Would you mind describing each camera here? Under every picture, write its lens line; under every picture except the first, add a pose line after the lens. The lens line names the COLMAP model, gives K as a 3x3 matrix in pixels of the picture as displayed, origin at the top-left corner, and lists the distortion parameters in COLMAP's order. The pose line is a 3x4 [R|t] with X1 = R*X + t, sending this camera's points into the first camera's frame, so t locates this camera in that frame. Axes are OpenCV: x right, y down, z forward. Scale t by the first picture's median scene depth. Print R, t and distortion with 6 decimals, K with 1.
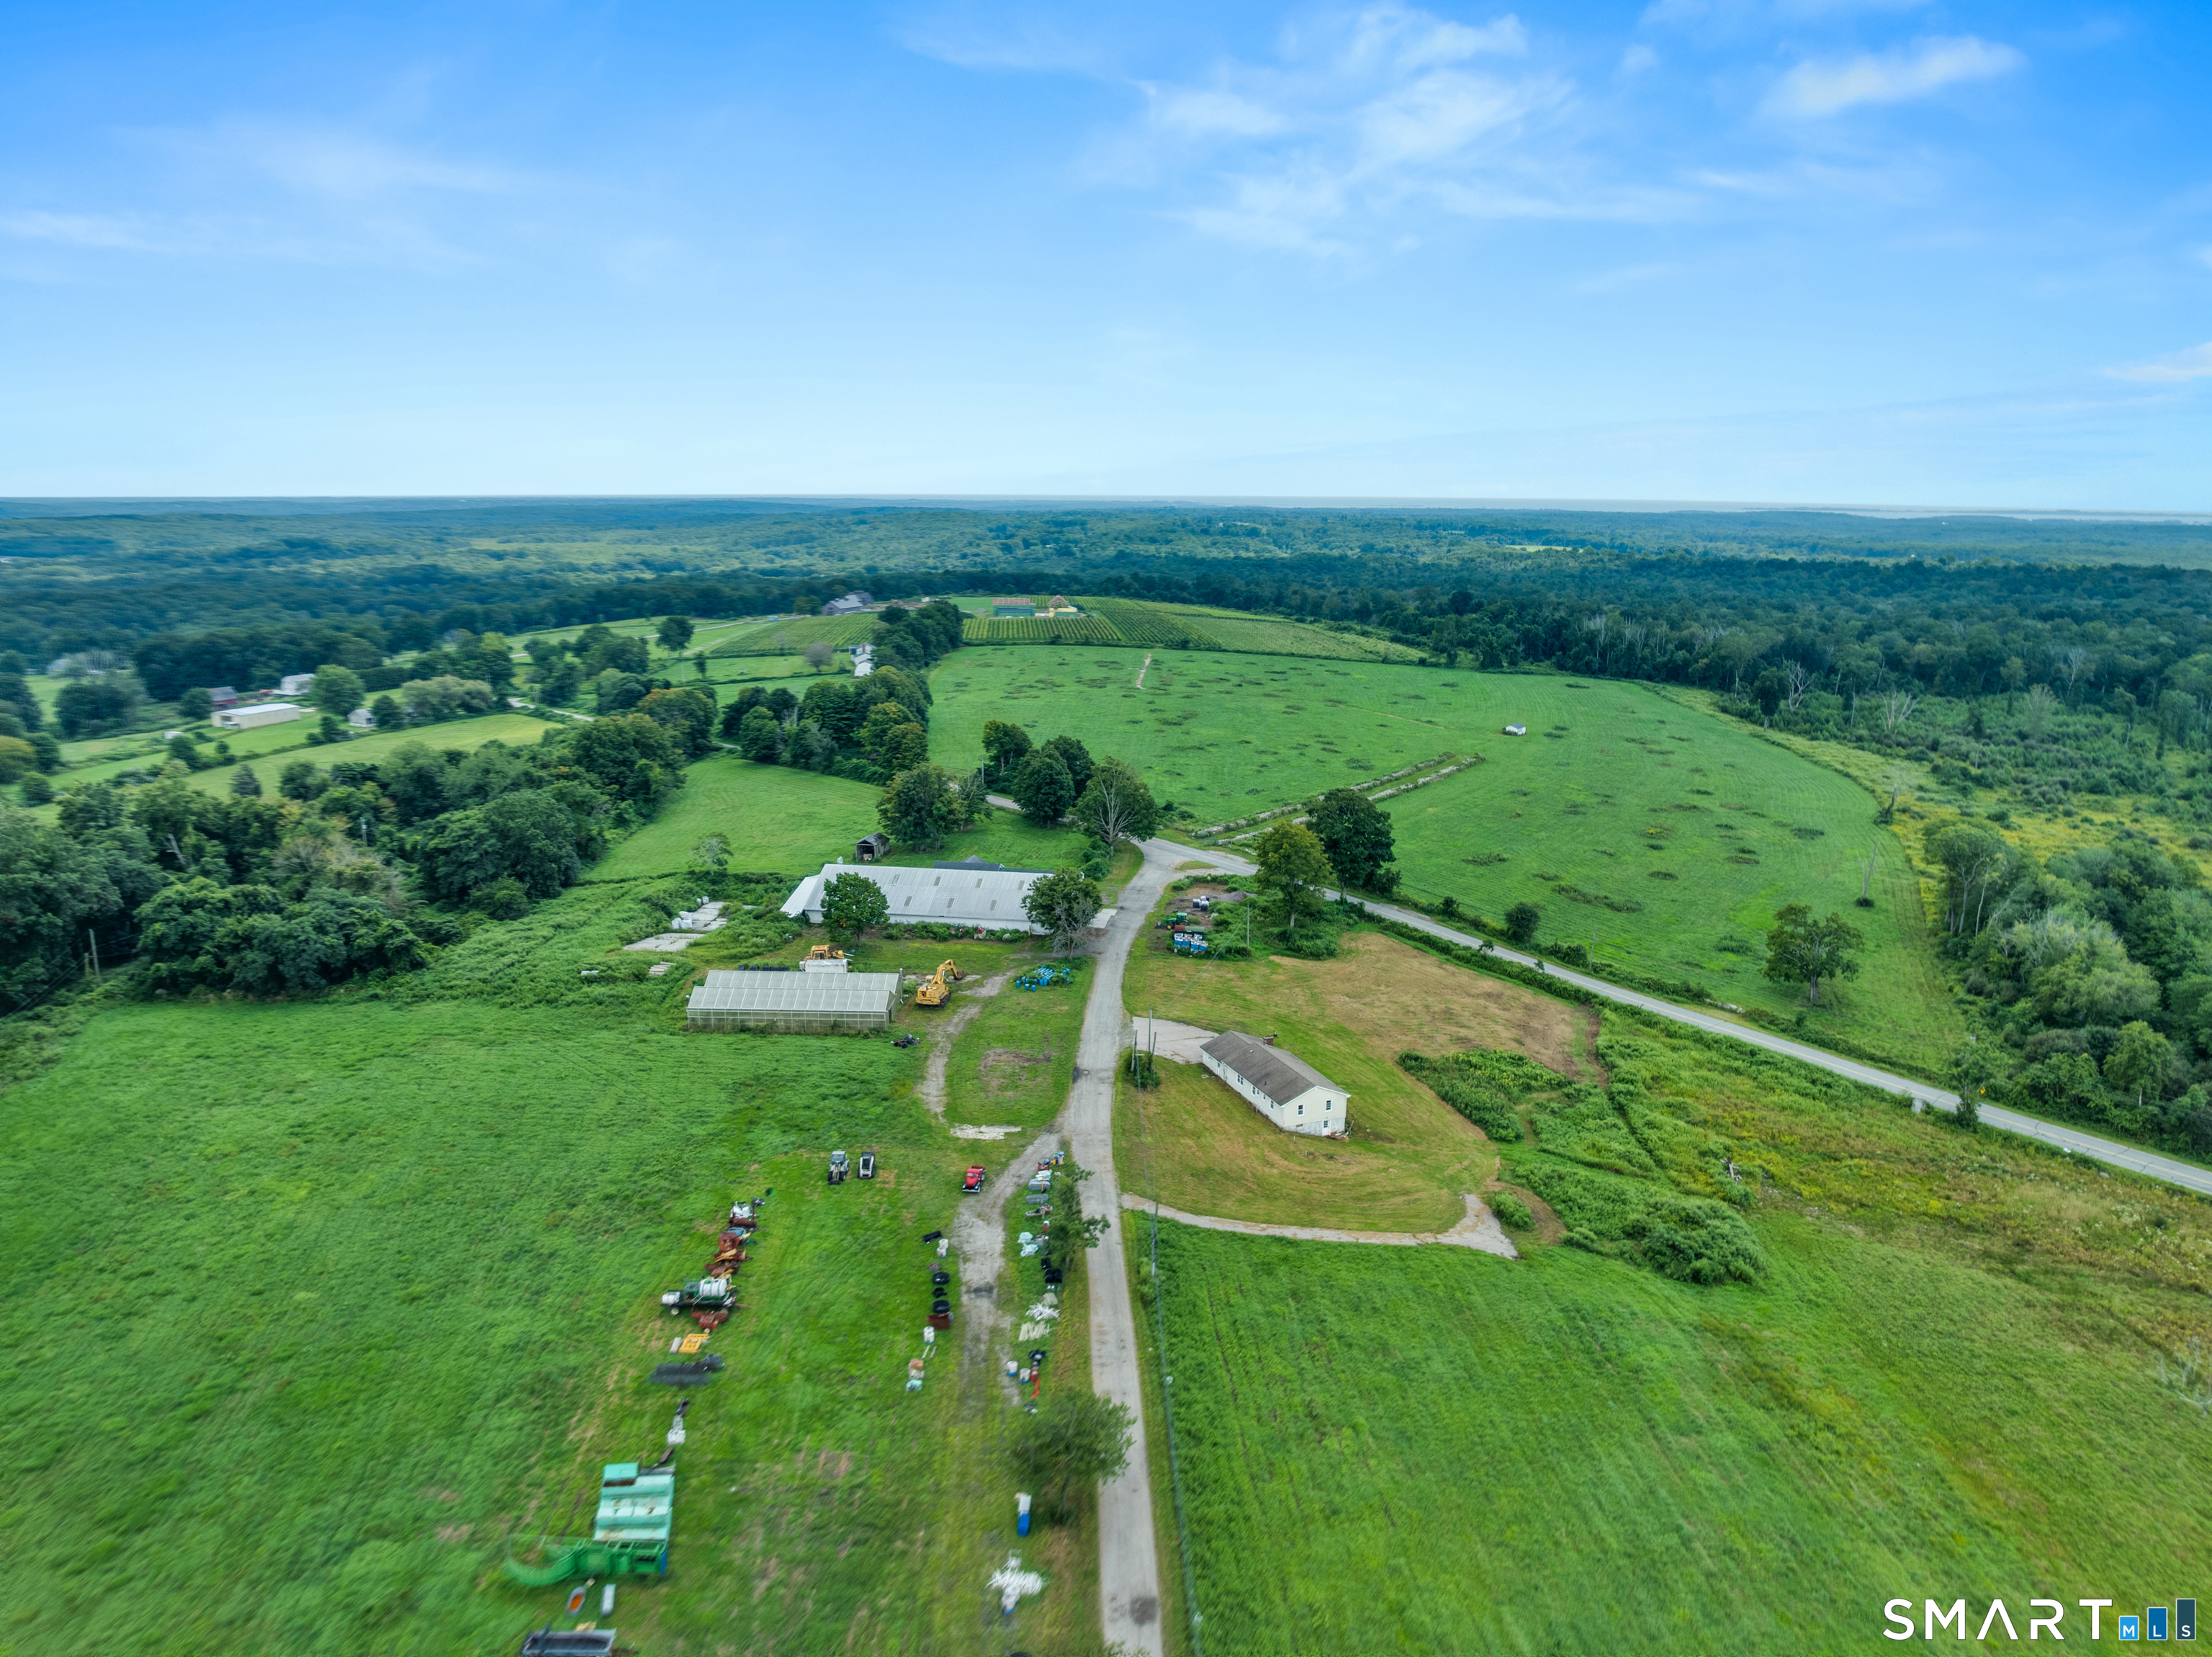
lens RADIAL K [[1556.2, 0, 1106.0], [0, 1556.2, 828.5], [0, 0, 1]] dist [-0.036383, 0.001870]
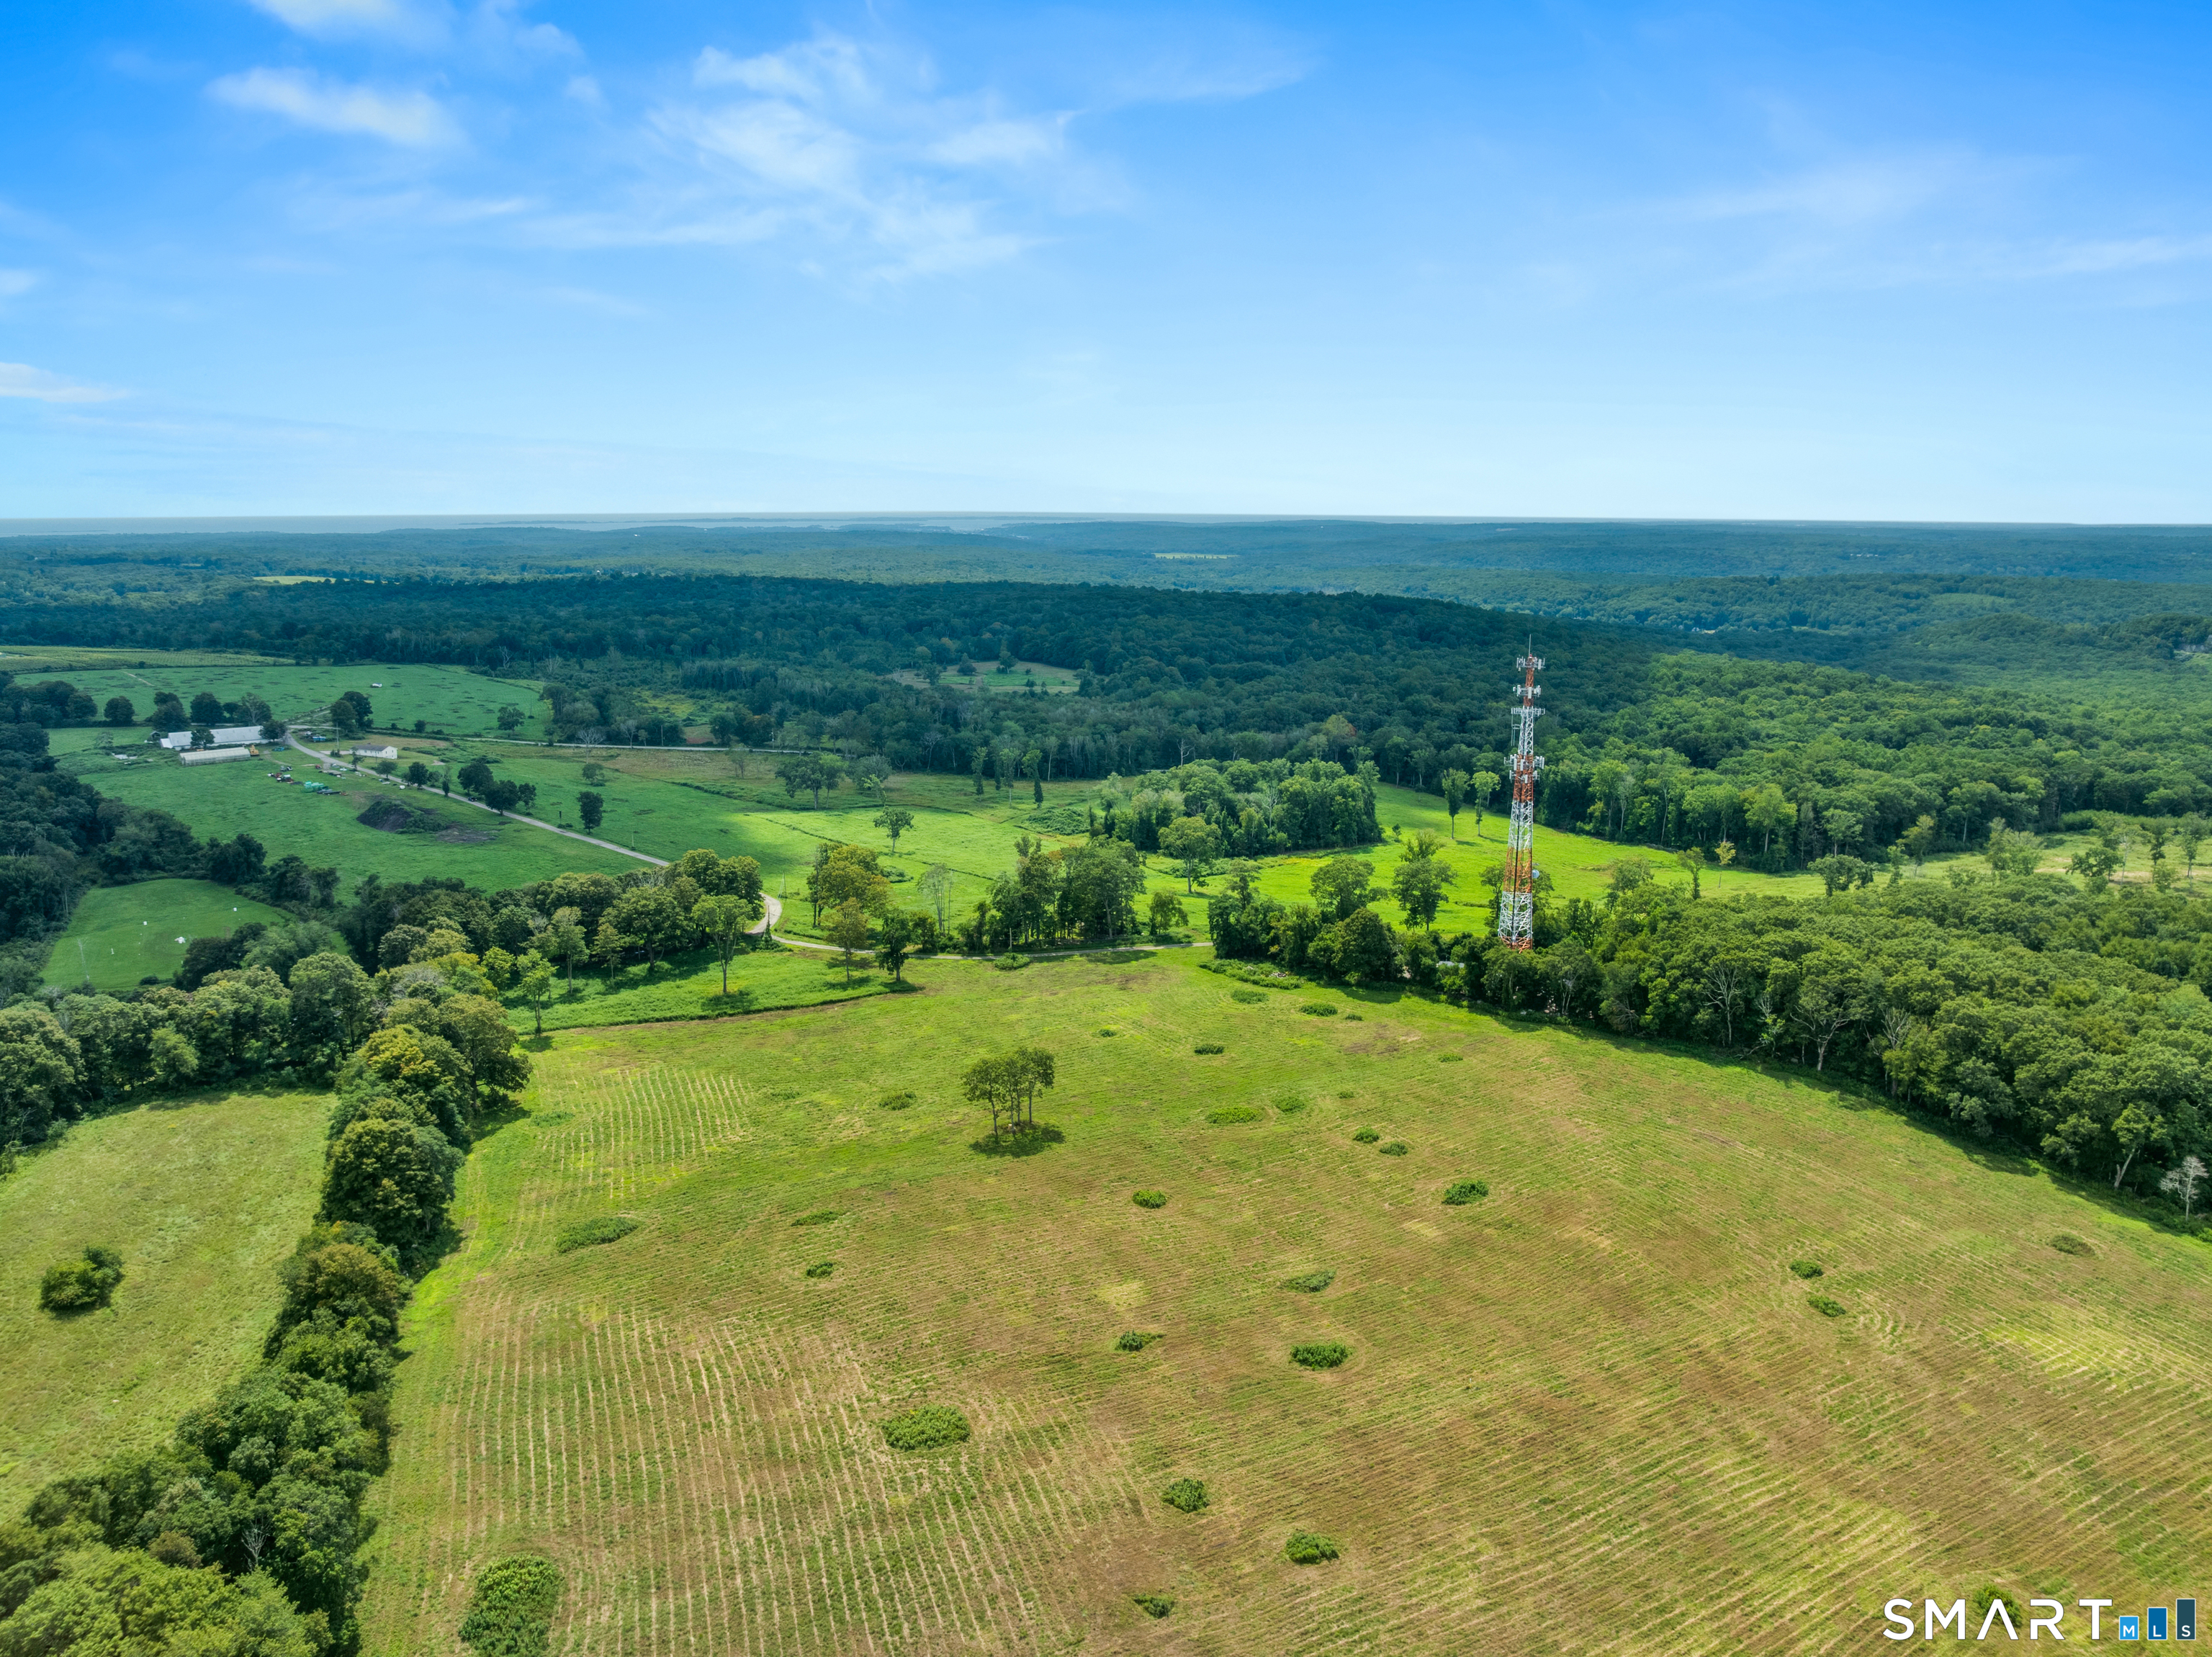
lens RADIAL K [[1557.7, 0, 1106.0], [0, 1557.7, 828.5], [0, 0, 1]] dist [-0.023240, -0.028348]
pose [[0.715398, -0.148513, 0.682752, -0.688130], [0.153797, 0.986655, 0.053467, 0.235746], [-0.681581, 0.066755, 0.728692, -1.674440]]
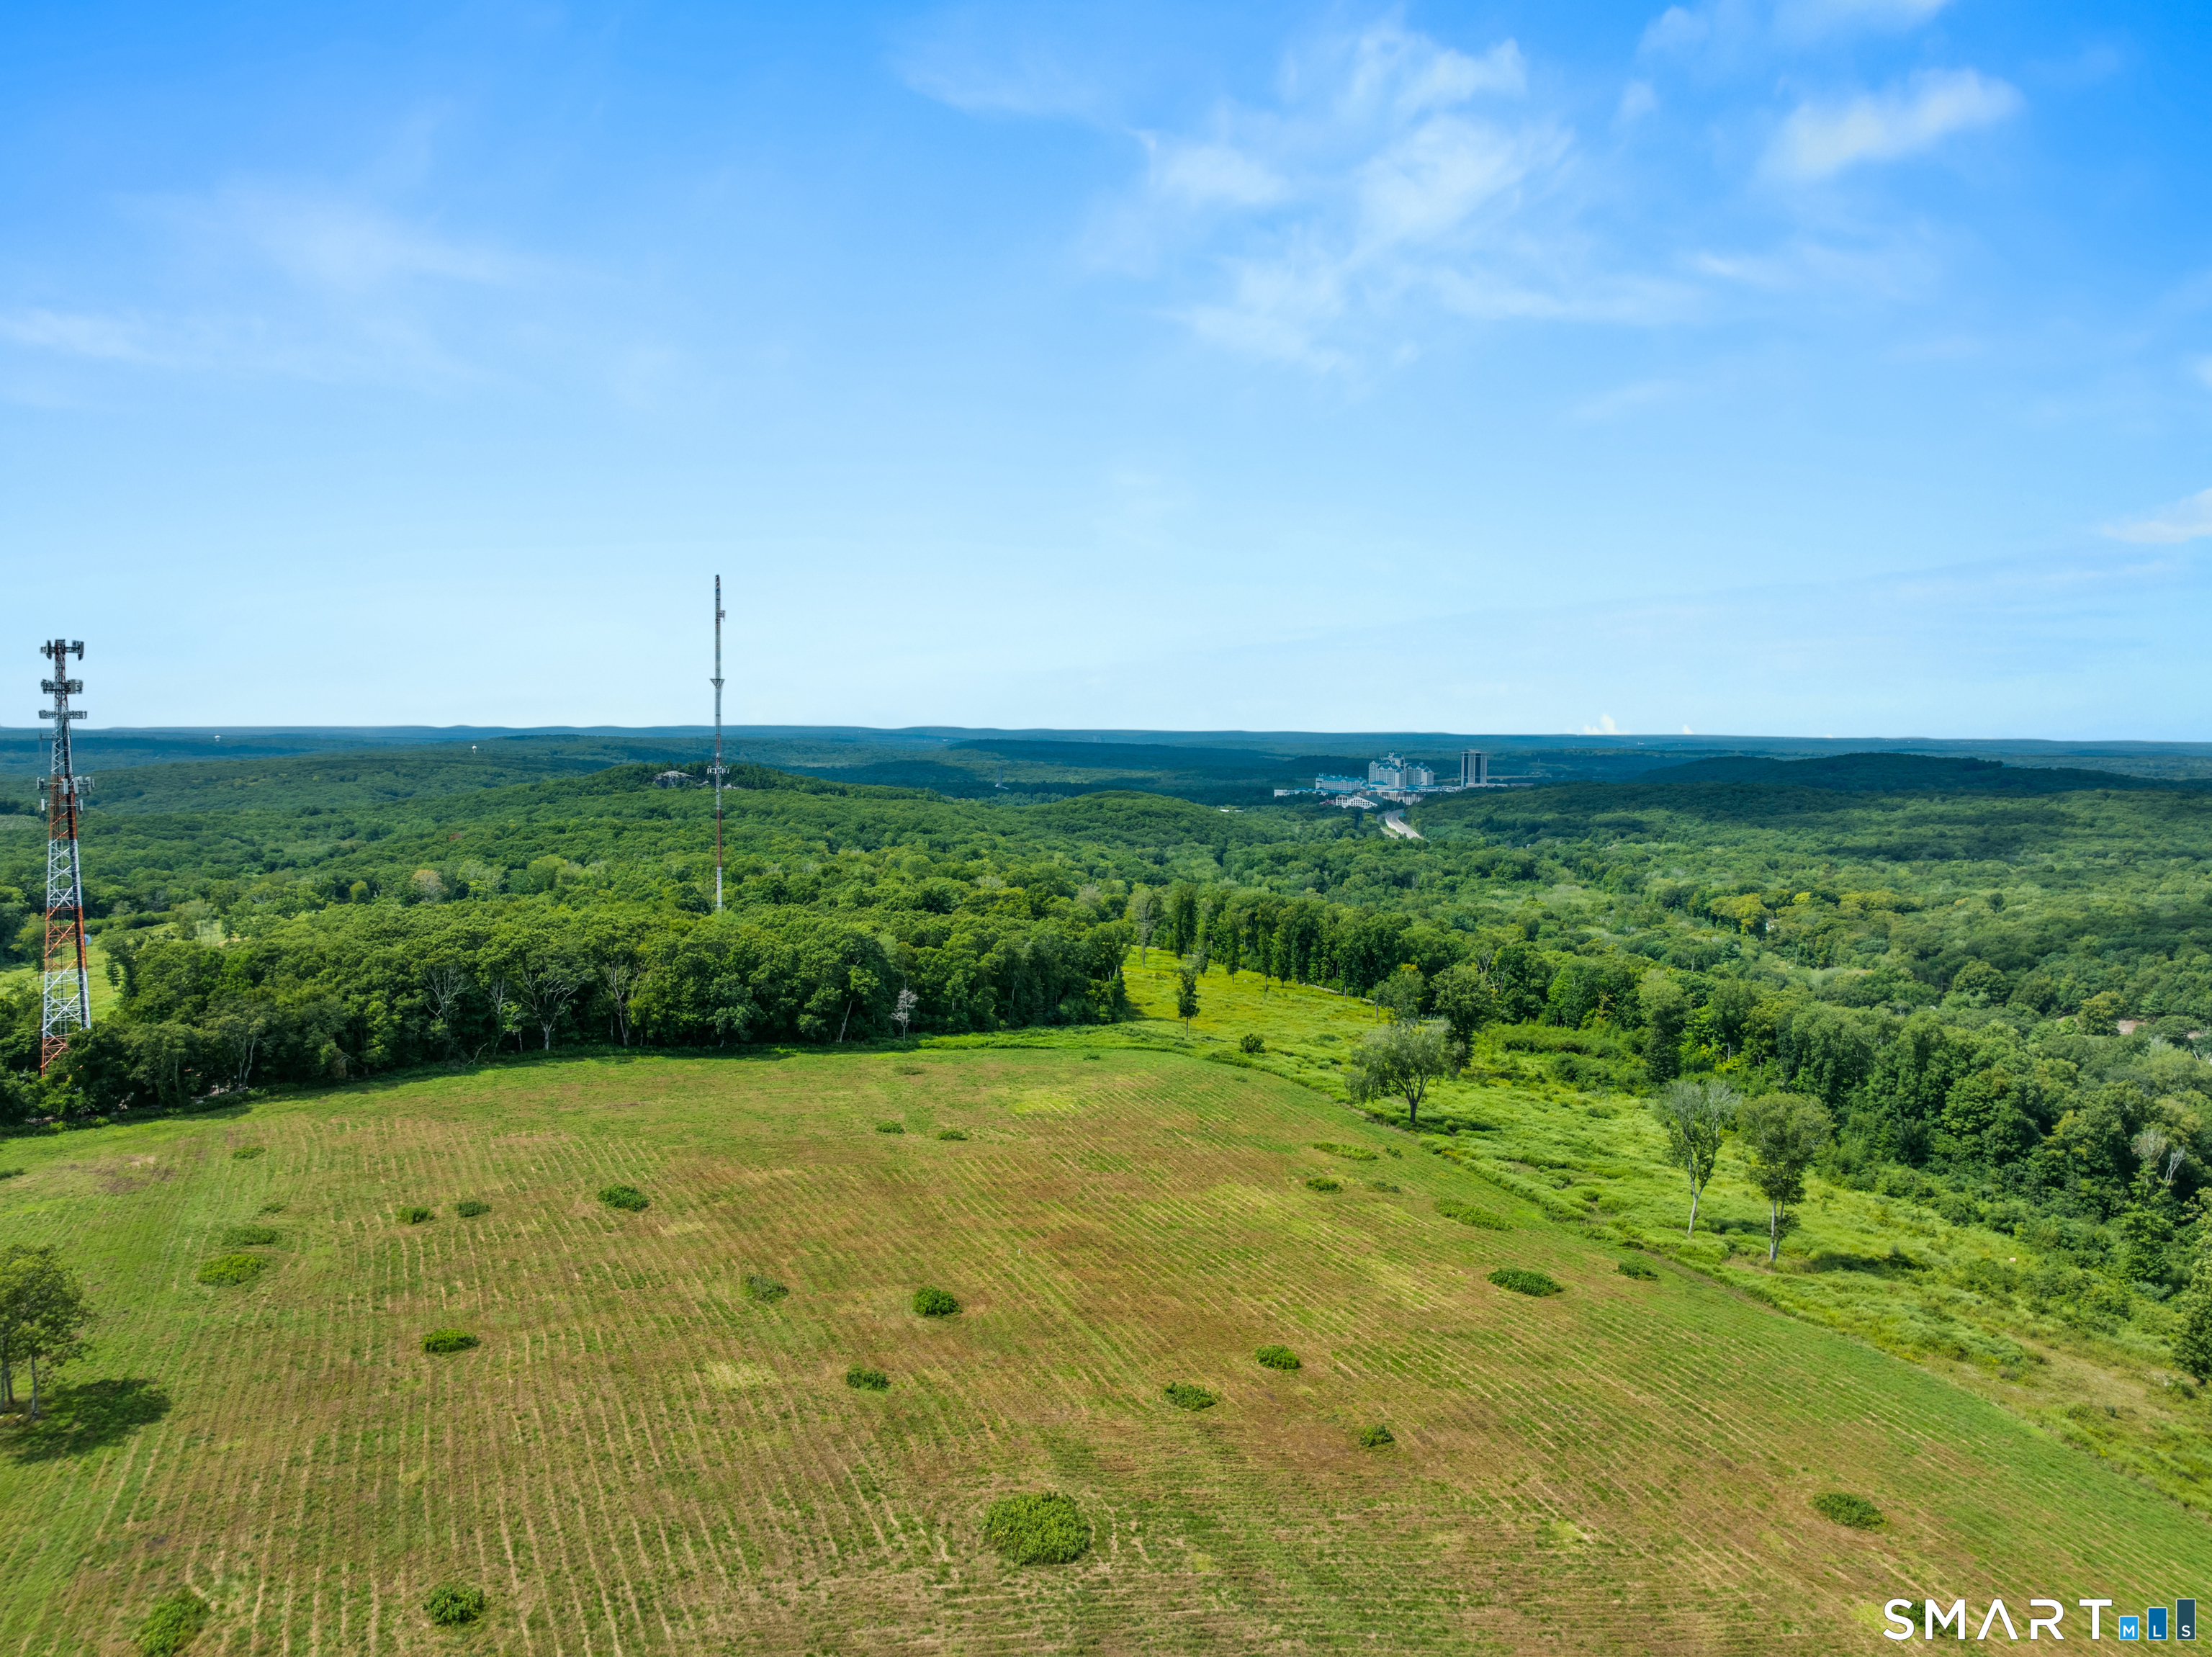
lens RADIAL K [[1557.7, 0, 1106.0], [0, 1557.7, 828.5], [0, 0, 1]] dist [-0.023240, -0.028348]
pose [[-0.578597, -0.074162, 0.812235, -0.679003], [0.167705, 0.963761, 0.207462, 0.238068], [-0.798186, 0.256253, -0.545192, -1.116070]]
